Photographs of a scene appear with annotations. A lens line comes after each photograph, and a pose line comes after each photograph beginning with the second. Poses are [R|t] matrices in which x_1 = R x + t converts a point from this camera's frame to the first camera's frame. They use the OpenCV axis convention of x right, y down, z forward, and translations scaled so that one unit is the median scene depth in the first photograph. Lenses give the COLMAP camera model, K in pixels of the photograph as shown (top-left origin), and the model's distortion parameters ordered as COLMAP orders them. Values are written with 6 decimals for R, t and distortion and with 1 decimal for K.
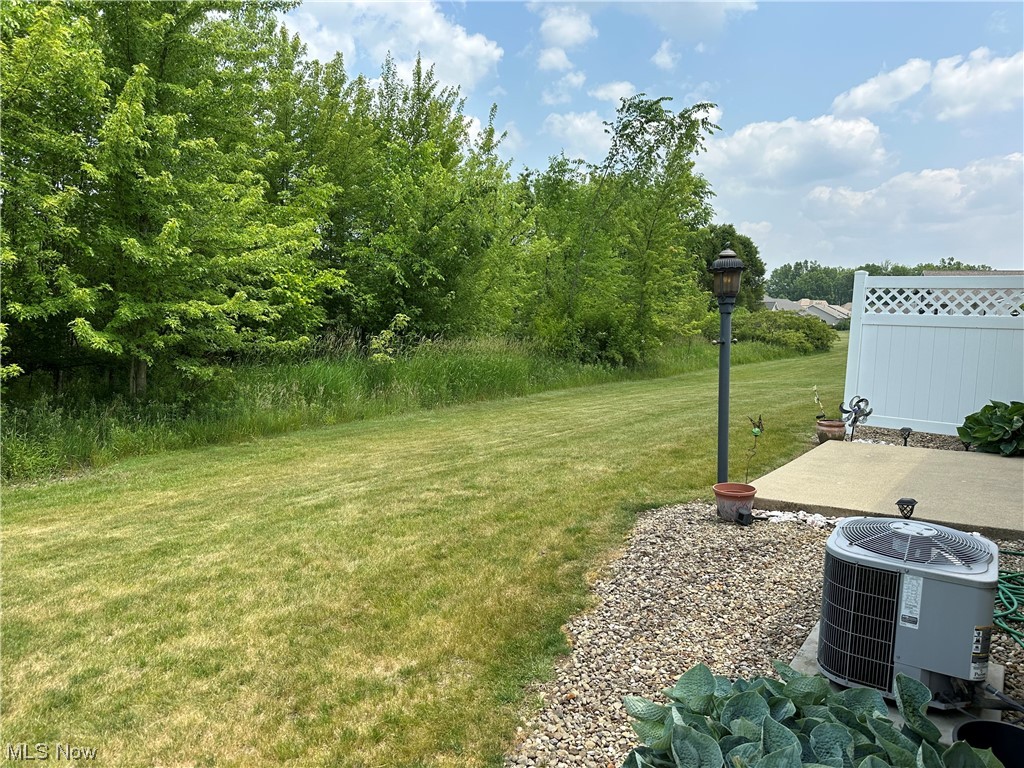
lens RADIAL K [[719.5, 0, 512.0], [0, 719.5, 384.0], [0, 0, 1]] dist [0.059533, -0.074103]
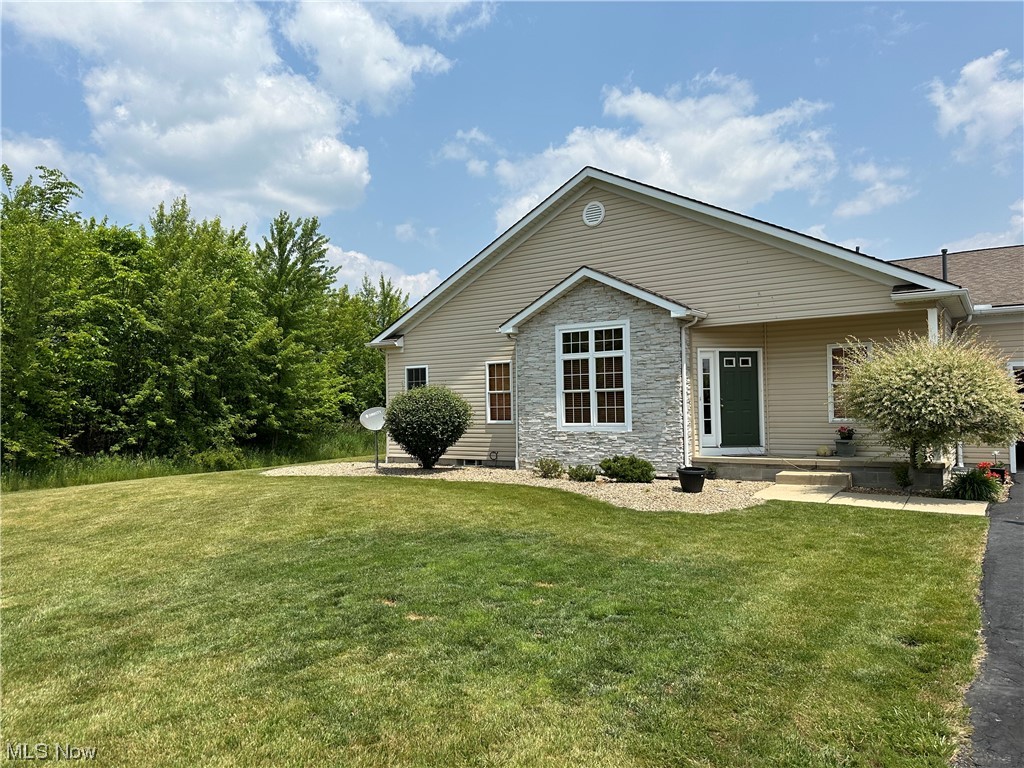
lens RADIAL K [[719.5, 0, 512.0], [0, 719.5, 384.0], [0, 0, 1]] dist [0.059533, -0.074103]
pose [[0.997420, -0.036147, 0.062027, 0.094537], [0.044365, 0.989619, -0.136694, 0.114278], [-0.056442, 0.139093, 0.988669, -1.002325]]
